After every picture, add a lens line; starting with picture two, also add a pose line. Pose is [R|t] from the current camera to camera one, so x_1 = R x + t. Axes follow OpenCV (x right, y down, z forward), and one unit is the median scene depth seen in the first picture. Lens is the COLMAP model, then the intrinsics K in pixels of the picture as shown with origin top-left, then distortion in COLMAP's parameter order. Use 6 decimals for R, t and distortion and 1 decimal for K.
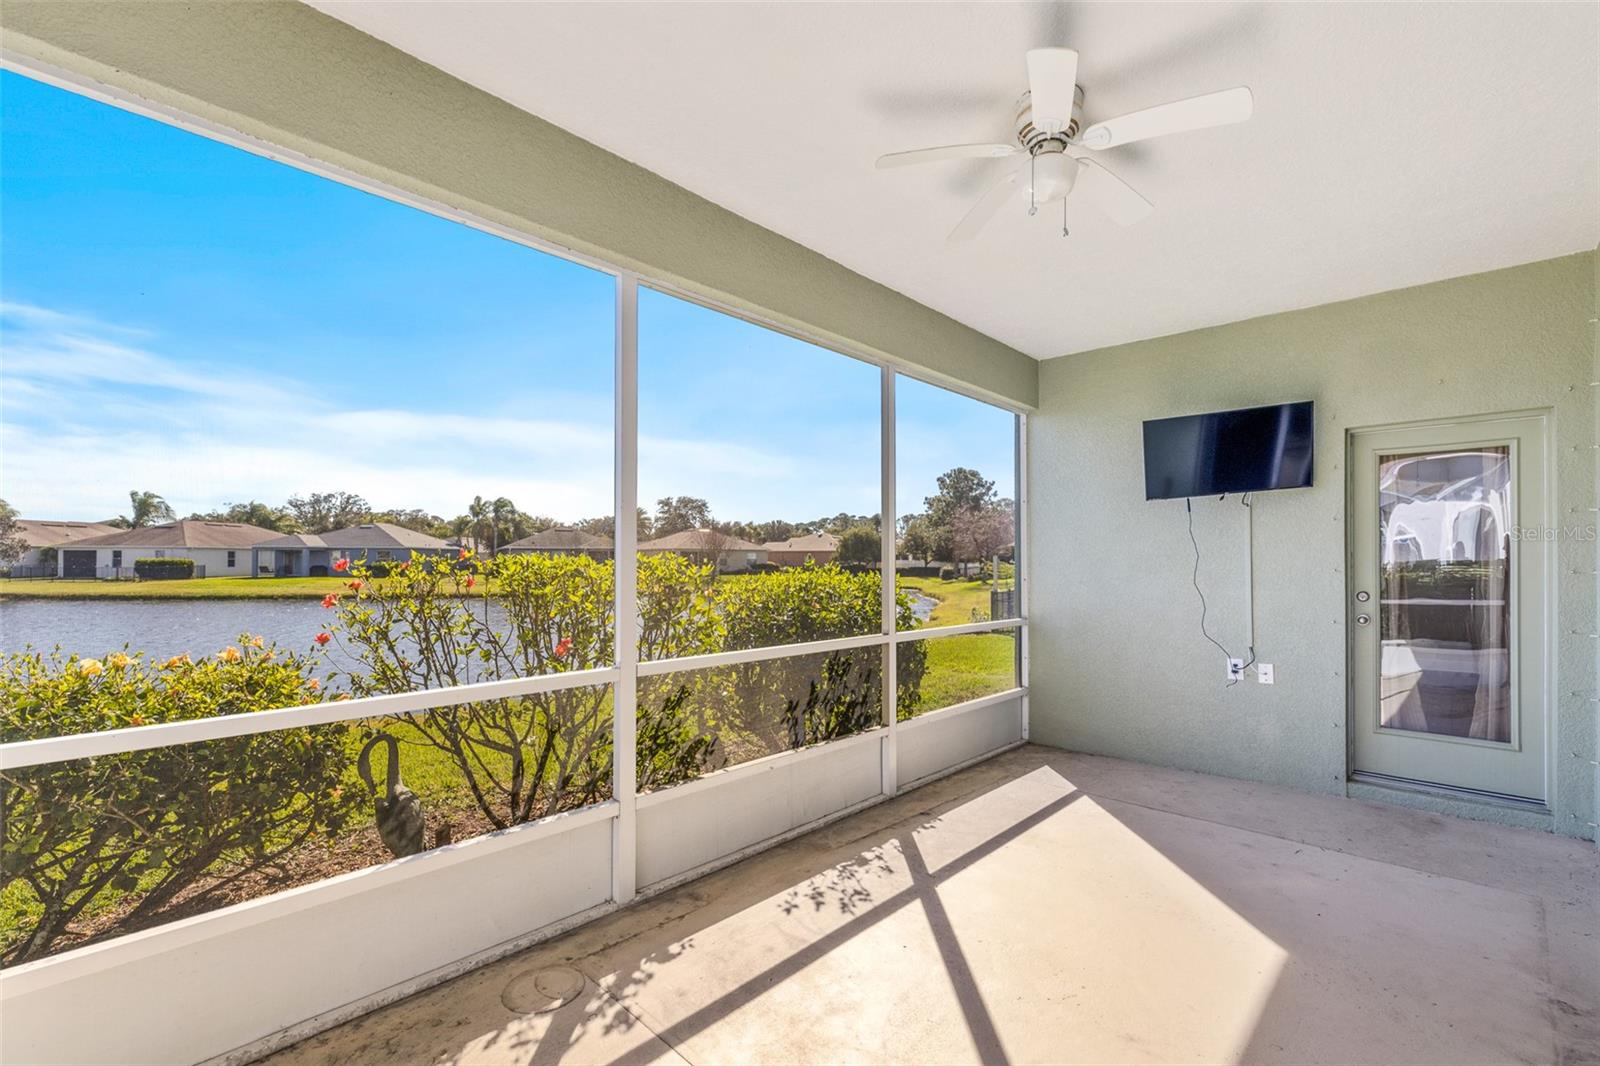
lens RADIAL K [[692.5, 0, 811.8], [0, 692.5, 556.6], [0, 0, 1]] dist [-0.003188, -0.000657]
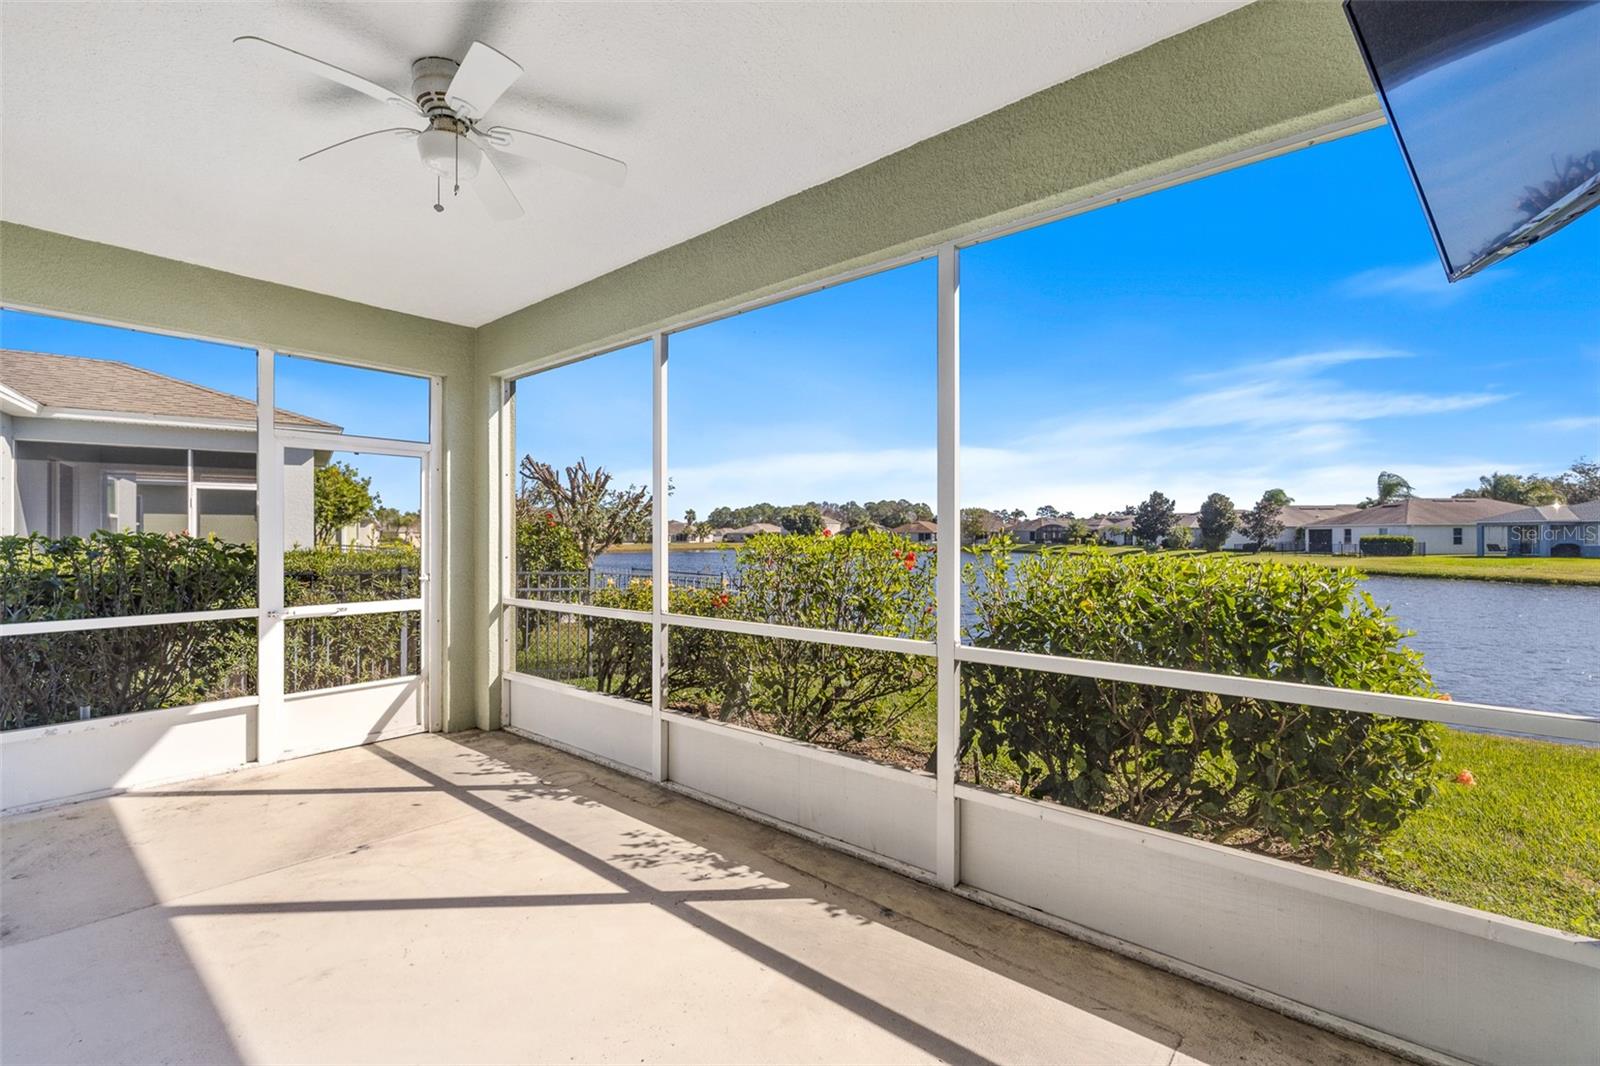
lens RADIAL K [[692.5, 0, 804.6], [0, 692.5, 530.1], [0, 0, 1]] dist [-0.003188, -0.000657]
pose [[0.059232, -0.012211, -0.998170, 0.883728], [0.006863, 0.999907, -0.011825, 0.007889], [0.998221, -0.006150, 0.059310, 0.934939]]
